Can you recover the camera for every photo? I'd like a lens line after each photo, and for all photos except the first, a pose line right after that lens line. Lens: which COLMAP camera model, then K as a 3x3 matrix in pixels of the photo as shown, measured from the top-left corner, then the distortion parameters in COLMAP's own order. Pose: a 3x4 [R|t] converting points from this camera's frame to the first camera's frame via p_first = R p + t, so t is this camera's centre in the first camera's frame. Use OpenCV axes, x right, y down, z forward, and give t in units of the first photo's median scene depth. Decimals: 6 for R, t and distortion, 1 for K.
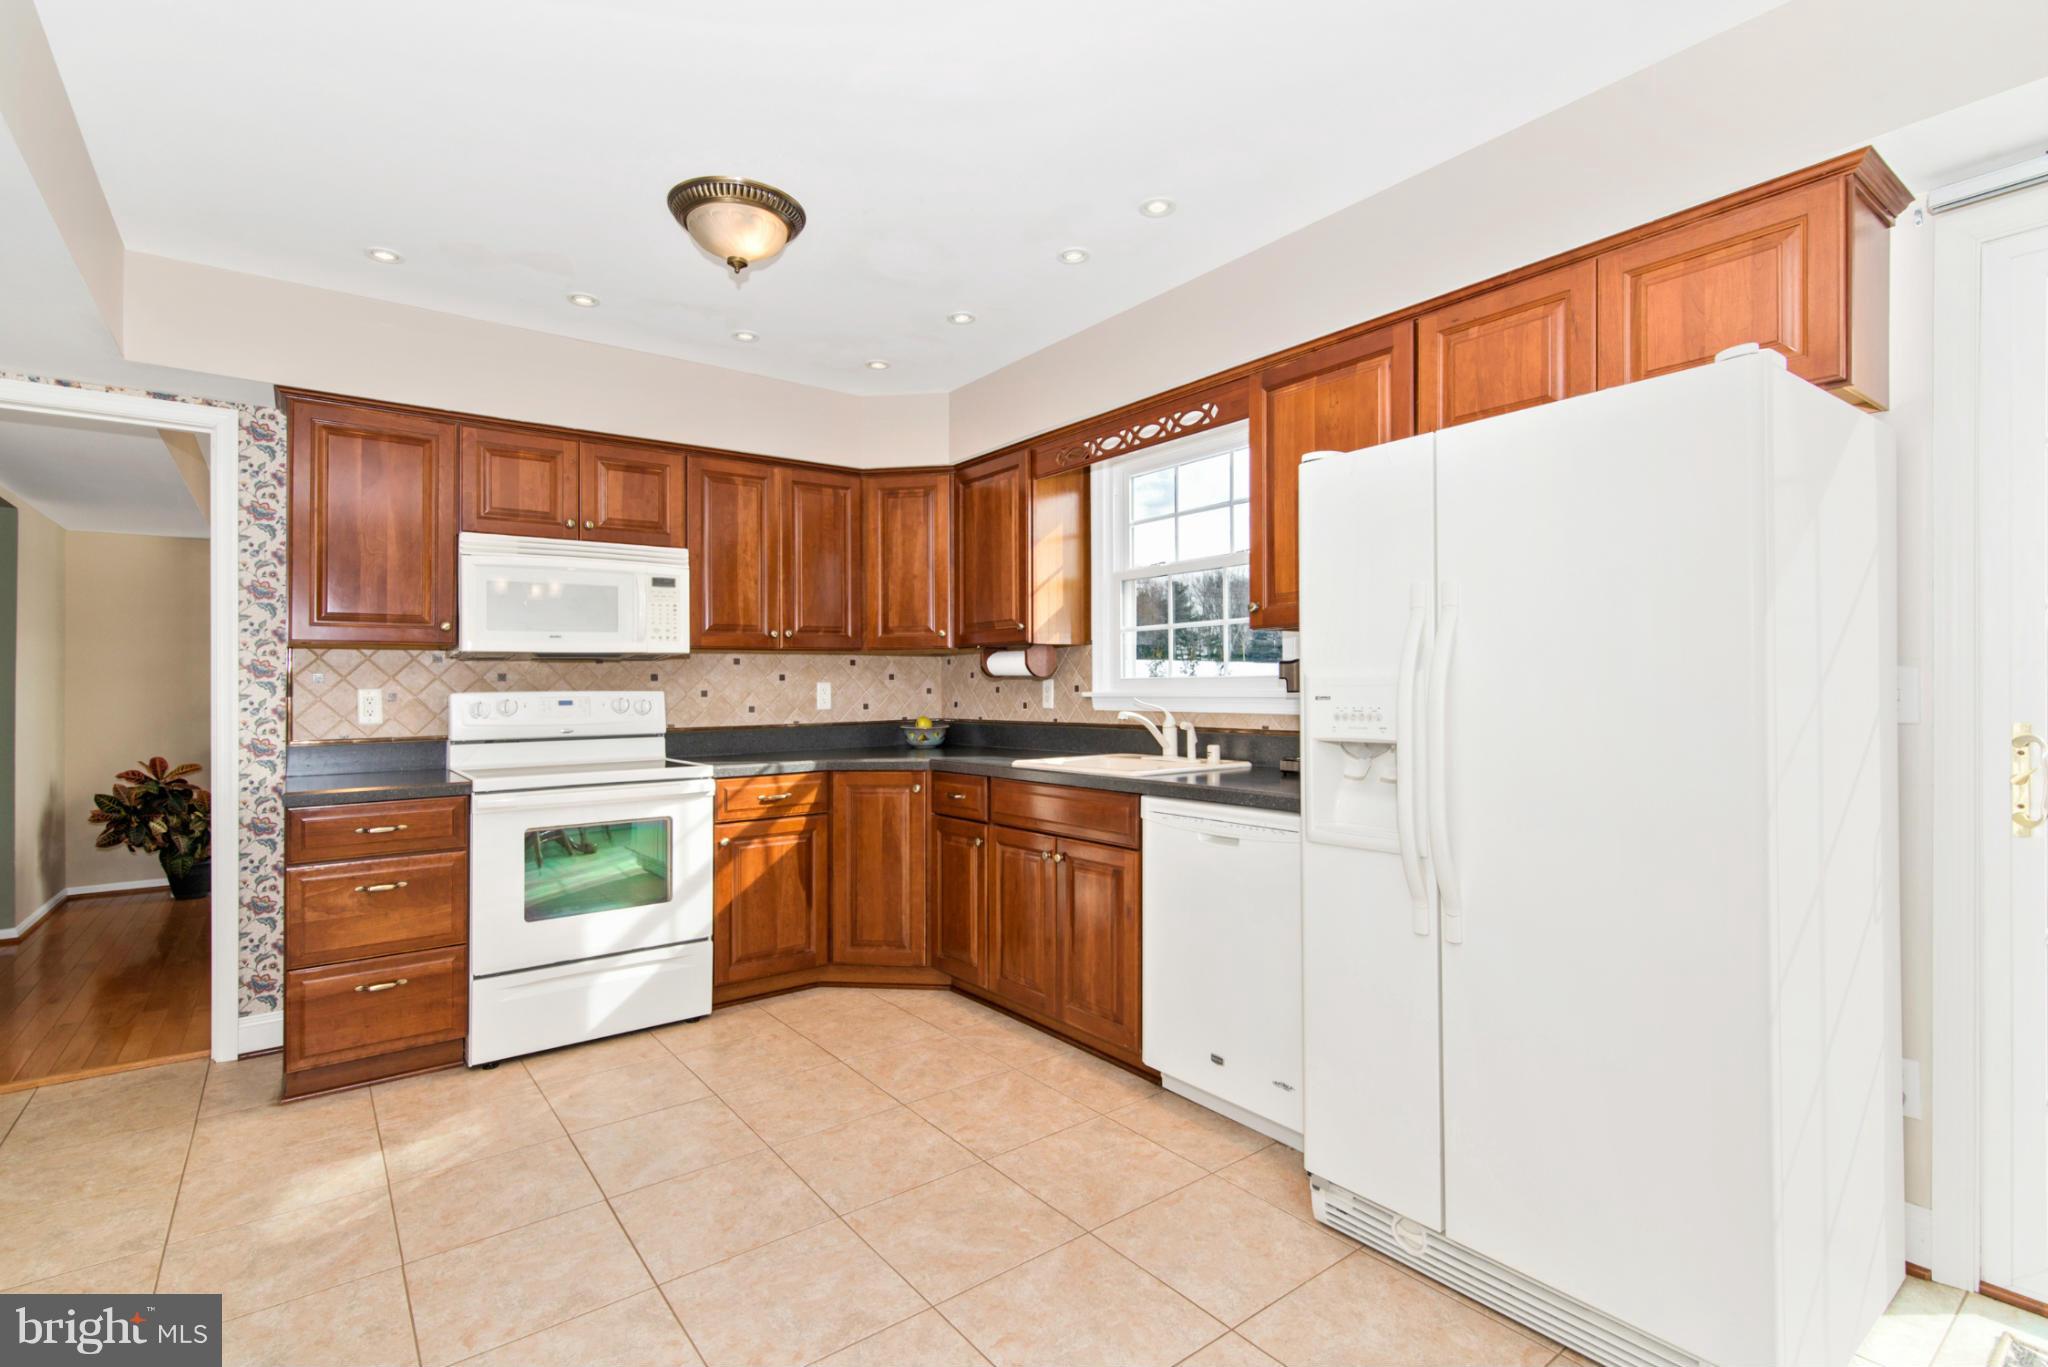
lens RADIAL K [[938.9, 0, 1040.8], [0, 938.9, 697.0], [0, 0, 1]] dist [0.013122, 0.000650]
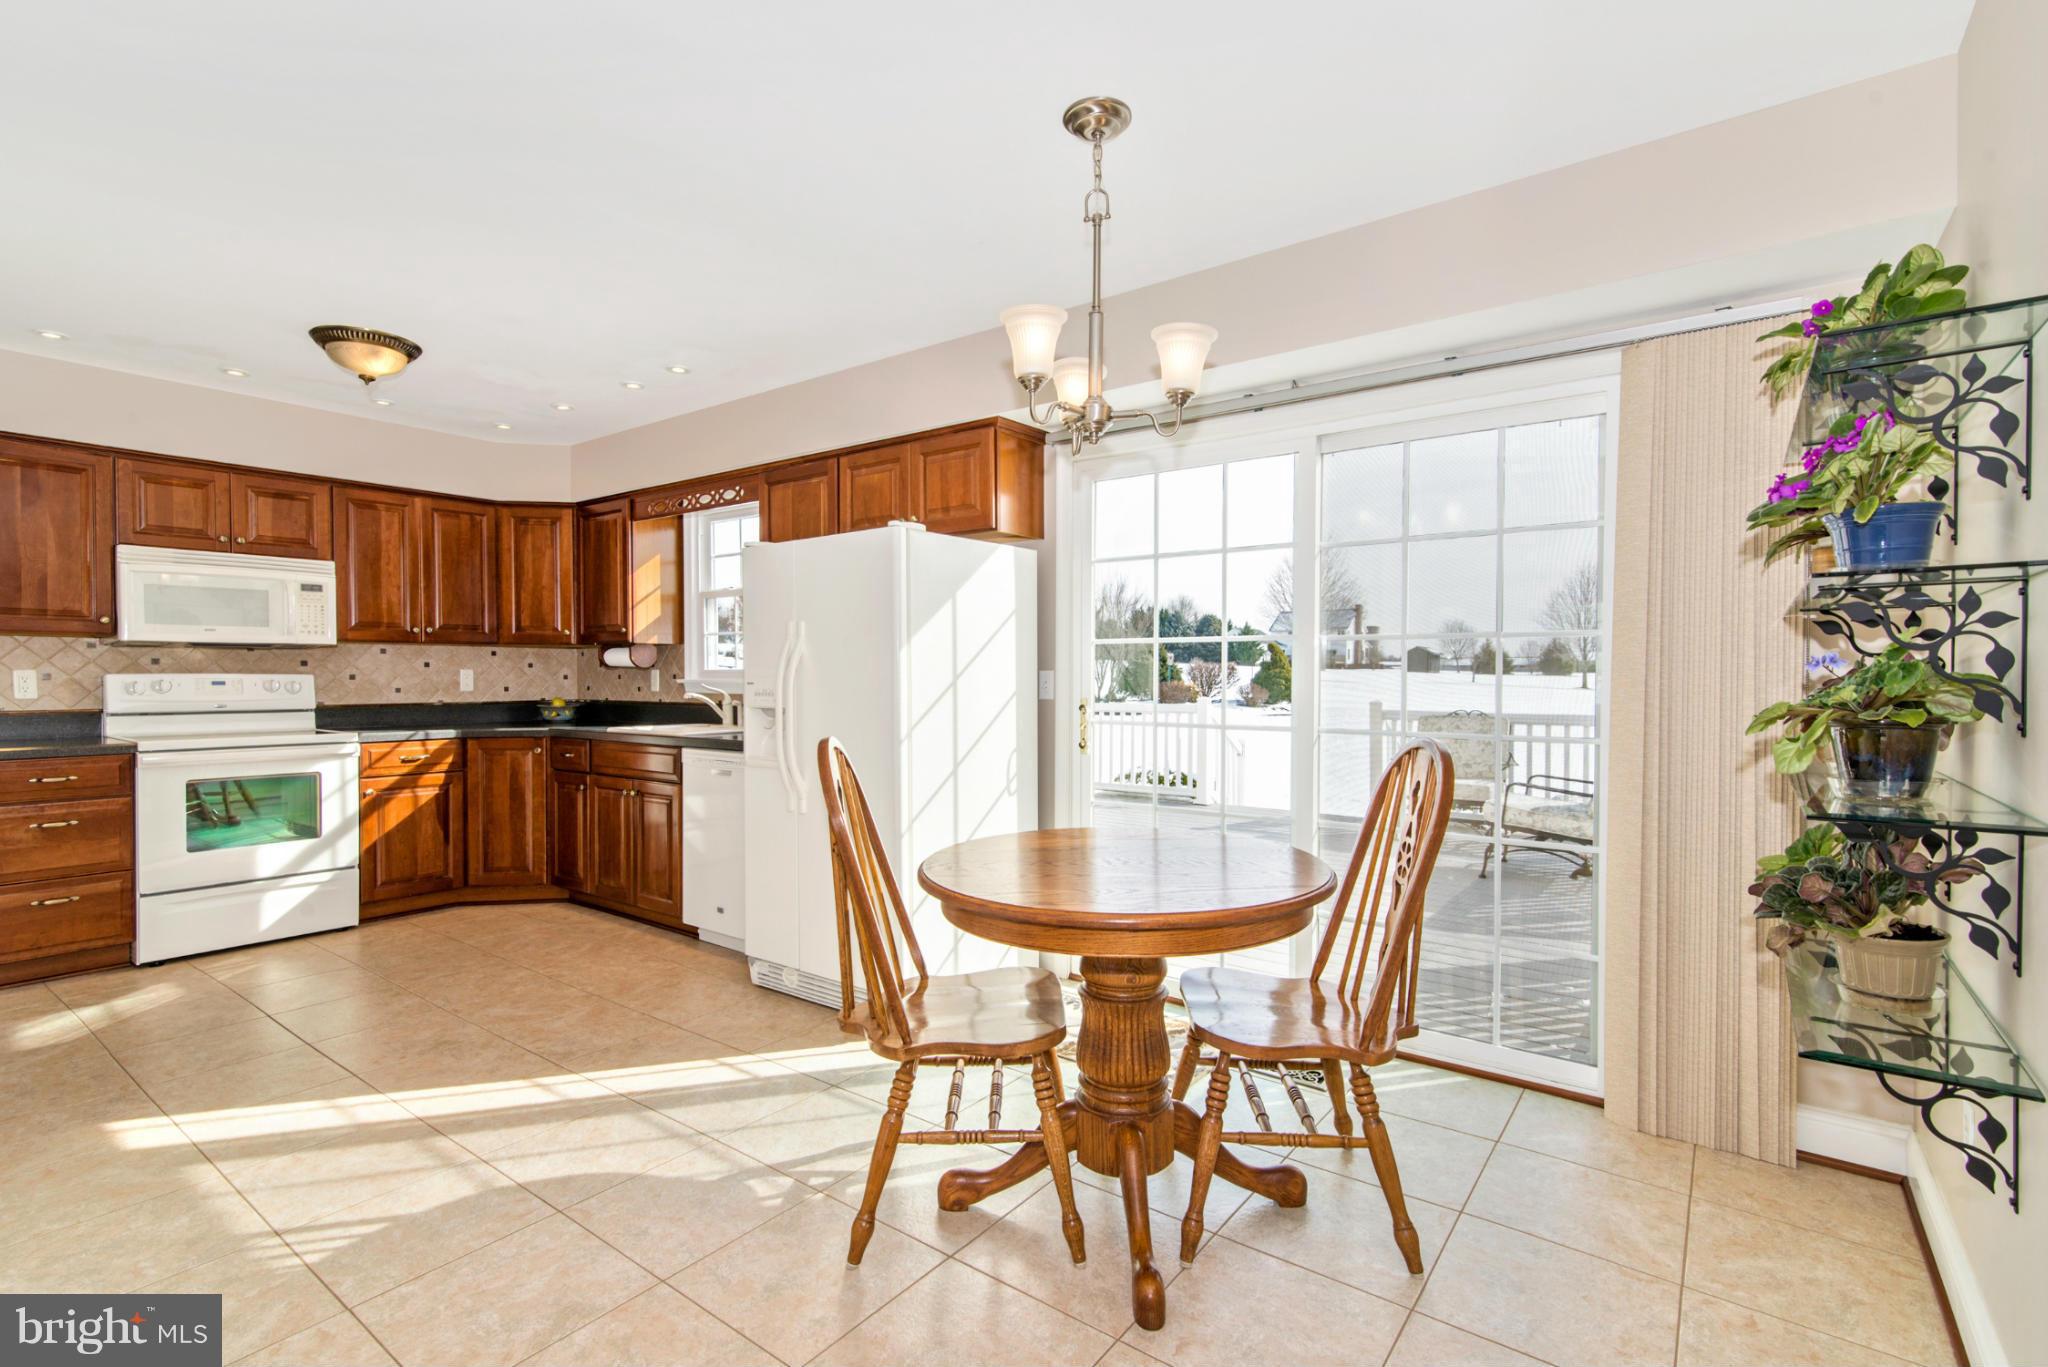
lens RADIAL K [[938.9, 0, 1030.6], [0, 938.9, 711.2], [0, 0, 1]] dist [0.013122, 0.000650]
pose [[0.965949, 0.002356, 0.258723, 0.207052], [-0.009320, 0.999626, 0.025694, 0.001120], [-0.258565, -0.027231, 0.965610, -0.489927]]
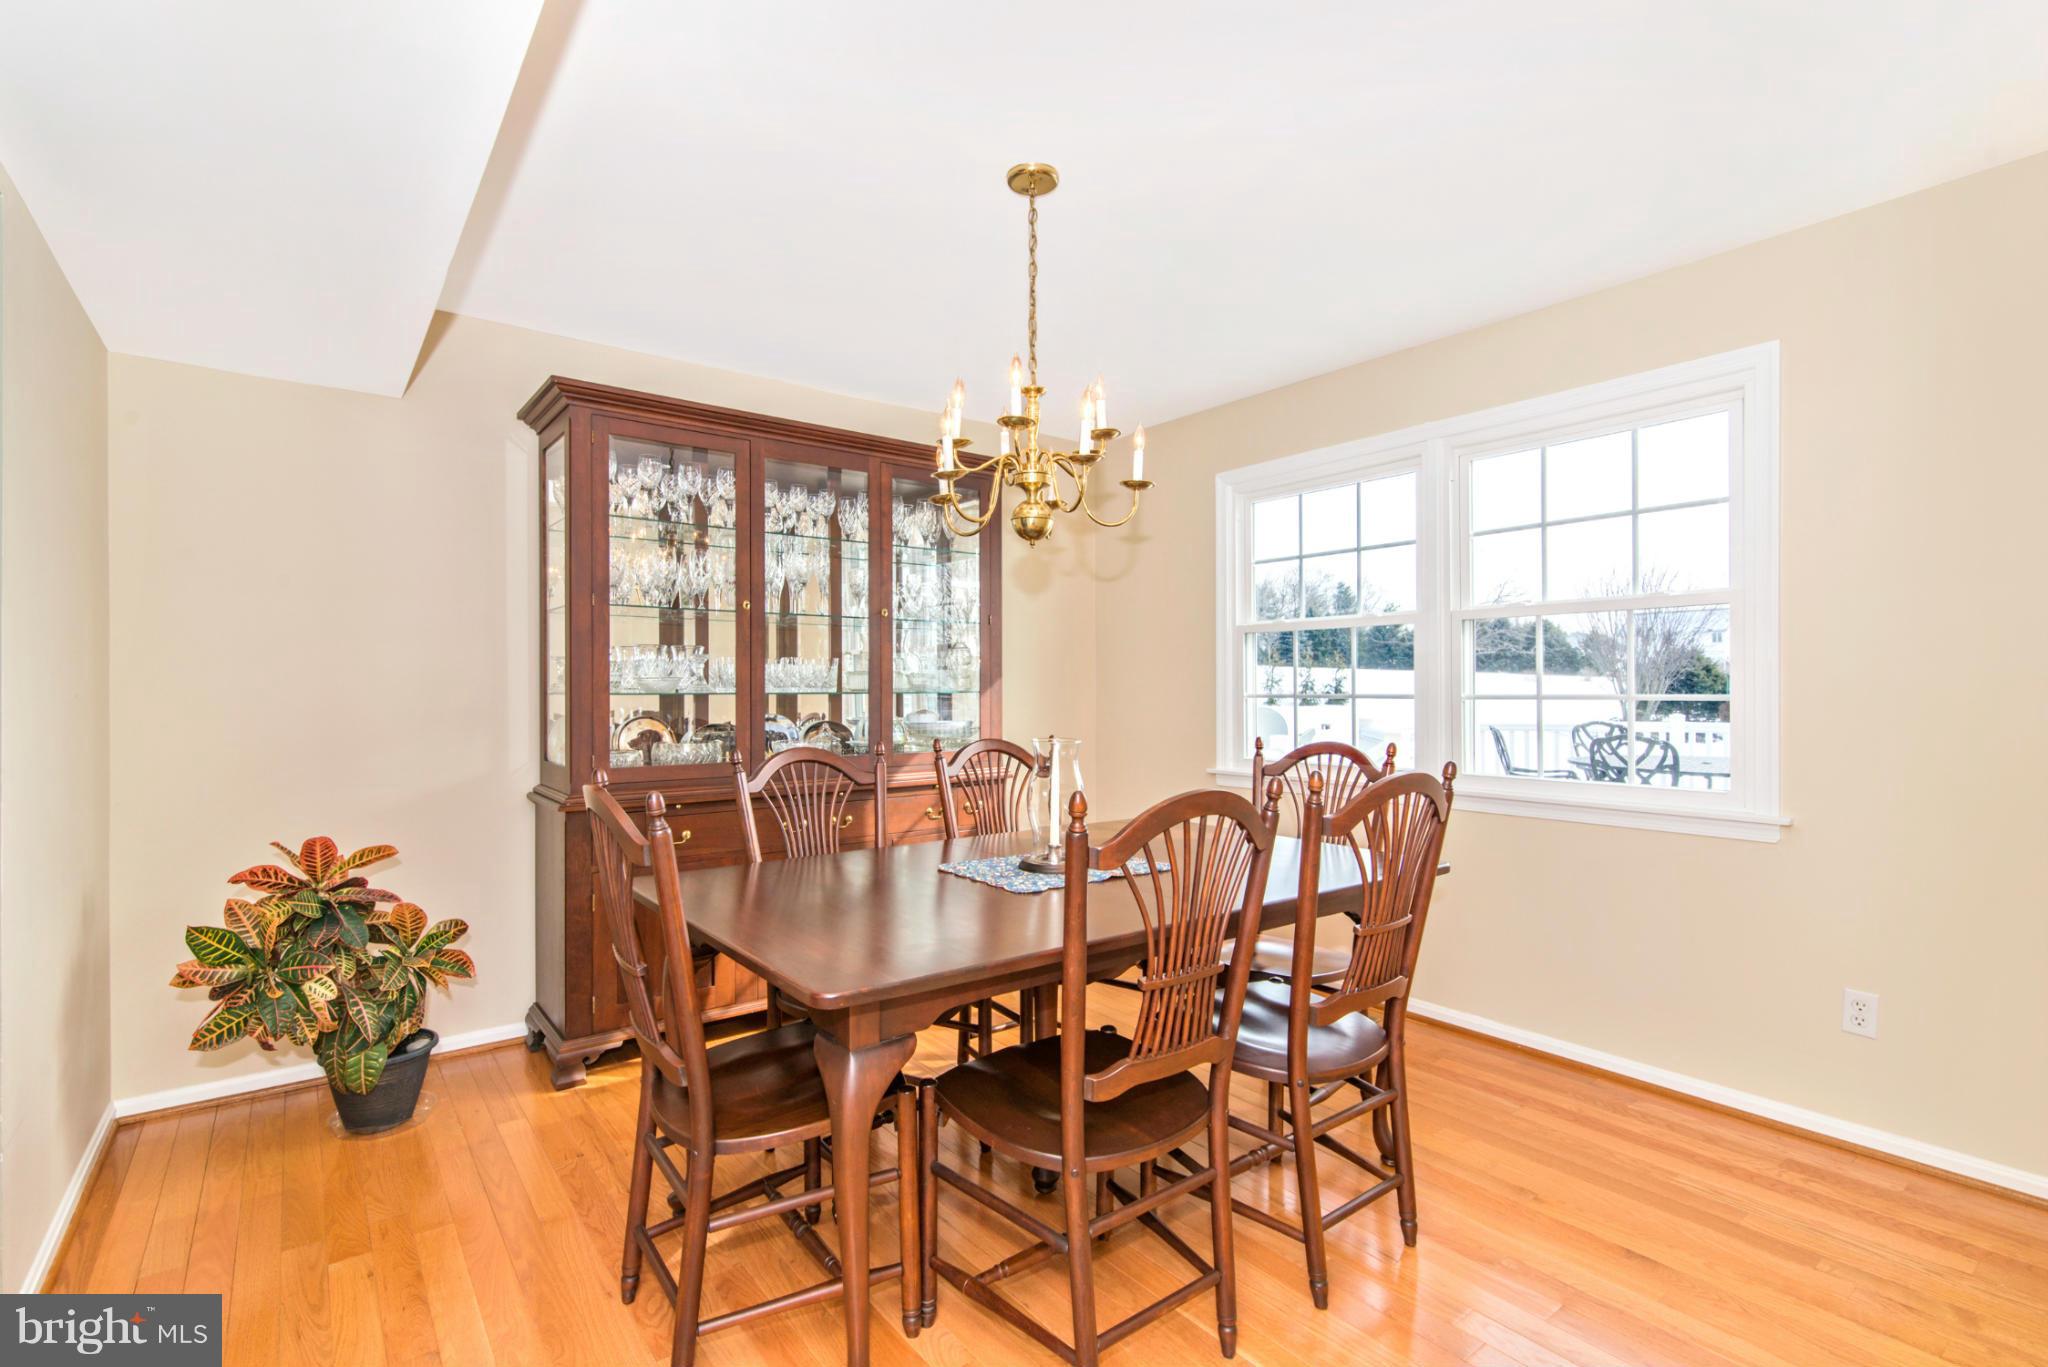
lens RADIAL K [[938.9, 0, 1042.0], [0, 938.9, 715.4], [0, 0, 1]] dist [0.013122, 0.000650]
pose [[0.999878, -0.012546, -0.009294, -0.112107], [0.012592, 0.999909, 0.004891, 0.001553], [0.009231, -0.005008, 0.999945, 0.106918]]
